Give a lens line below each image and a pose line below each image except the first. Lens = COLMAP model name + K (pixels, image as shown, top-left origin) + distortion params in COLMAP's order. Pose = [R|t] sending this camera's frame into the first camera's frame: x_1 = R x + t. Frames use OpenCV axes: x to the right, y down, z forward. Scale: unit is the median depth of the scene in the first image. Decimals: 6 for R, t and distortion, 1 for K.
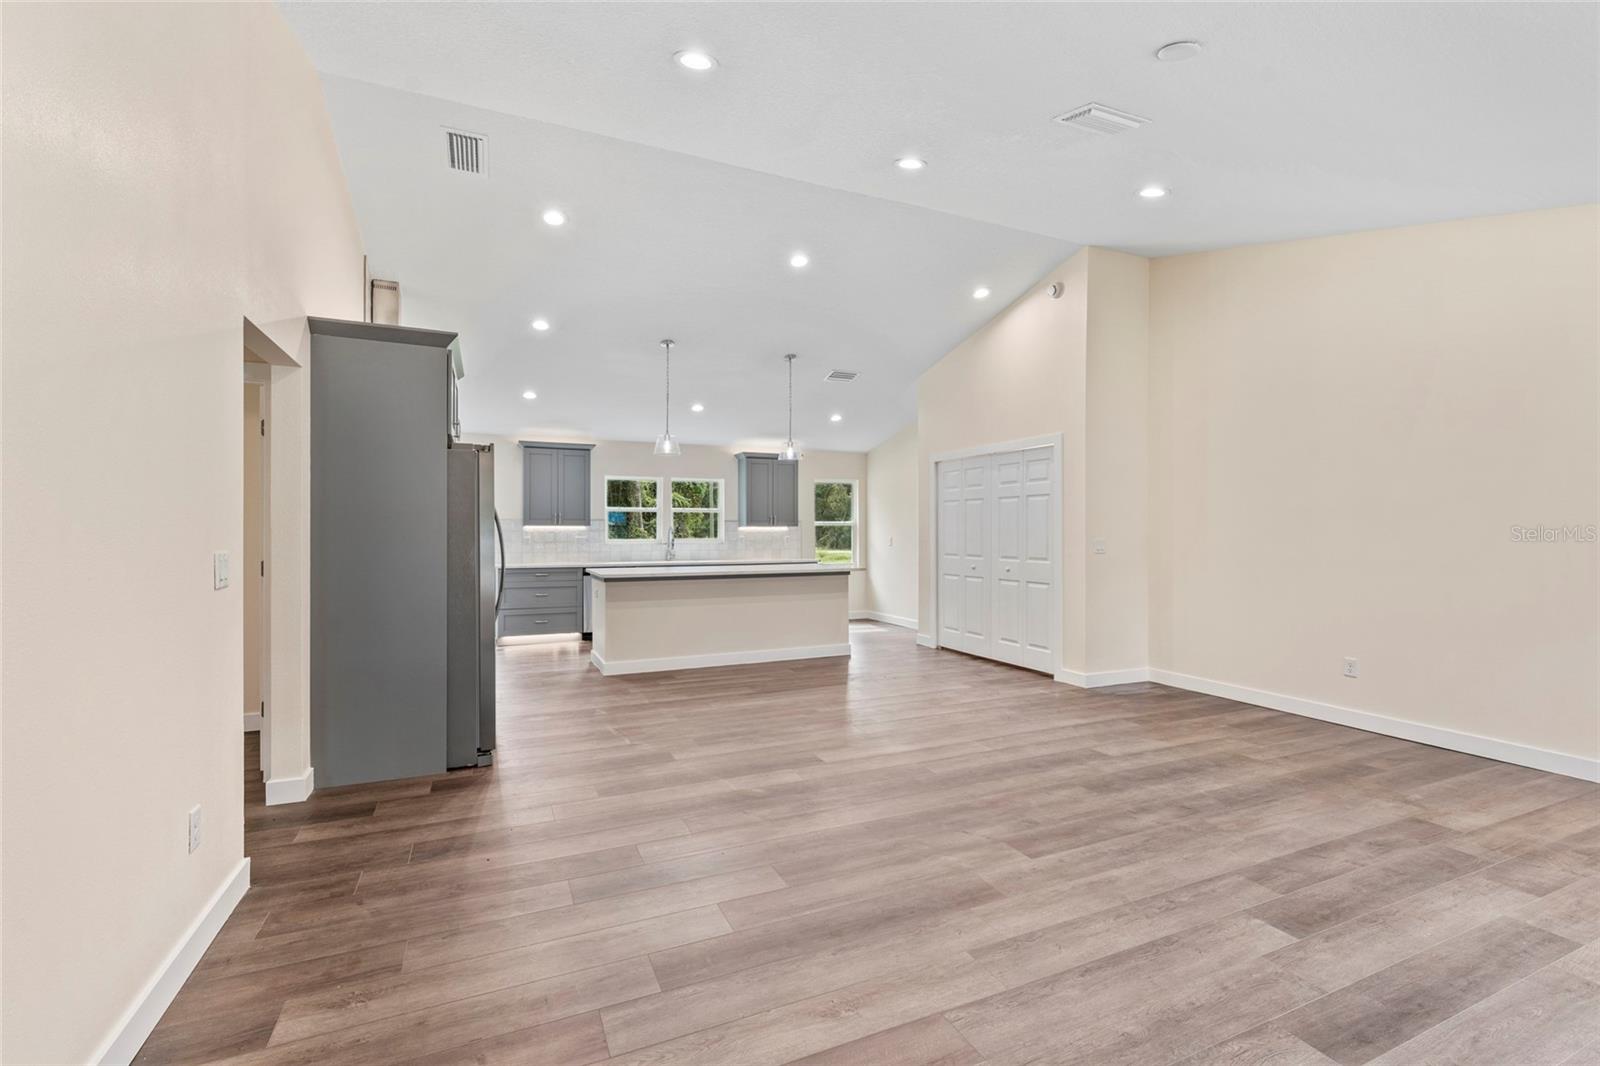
lens RADIAL K [[687.9, 0, 800.0], [0, 687.9, 533.0], [0, 0, 1]] dist [0.000980, -0.000008]
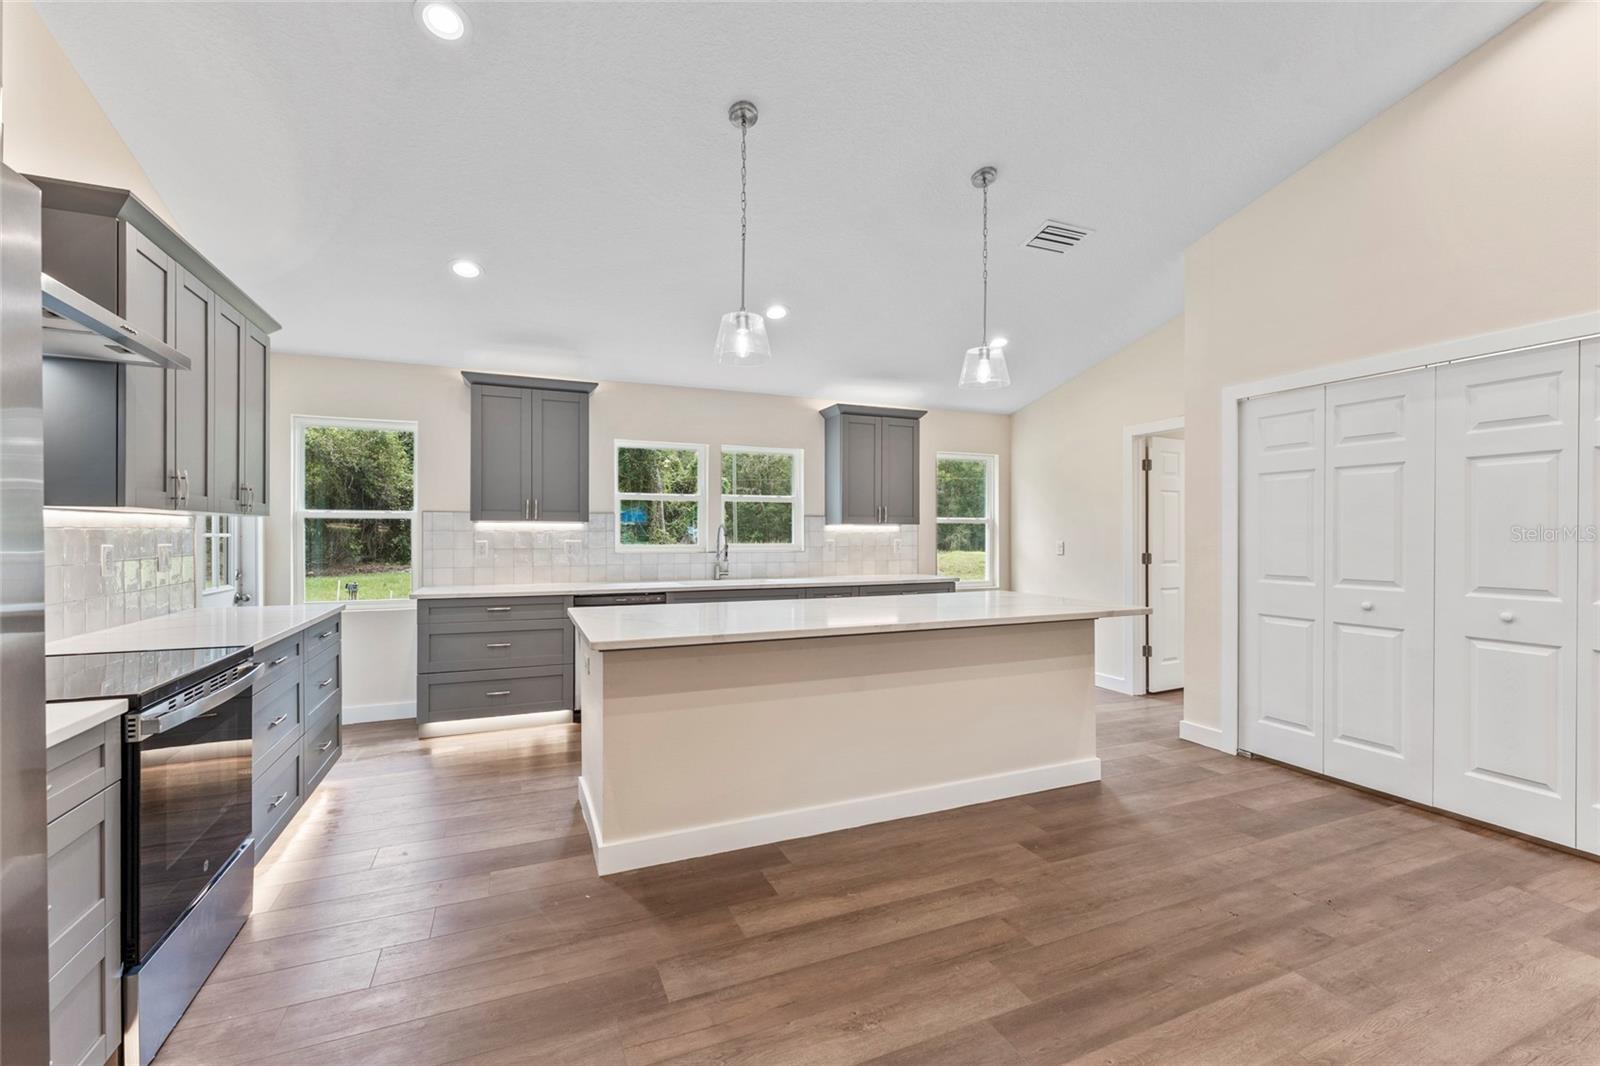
lens RADIAL K [[682.4, 0, 800.0], [0, 682.4, 533.0], [0, 0, 1]] dist [0.010682, 0.000020]
pose [[0.999660, 0.000906, -0.026063, -0.099097], [-0.000979, 0.999996, -0.002782, -0.000009], [0.026061, 0.002806, 0.999656, 0.381113]]
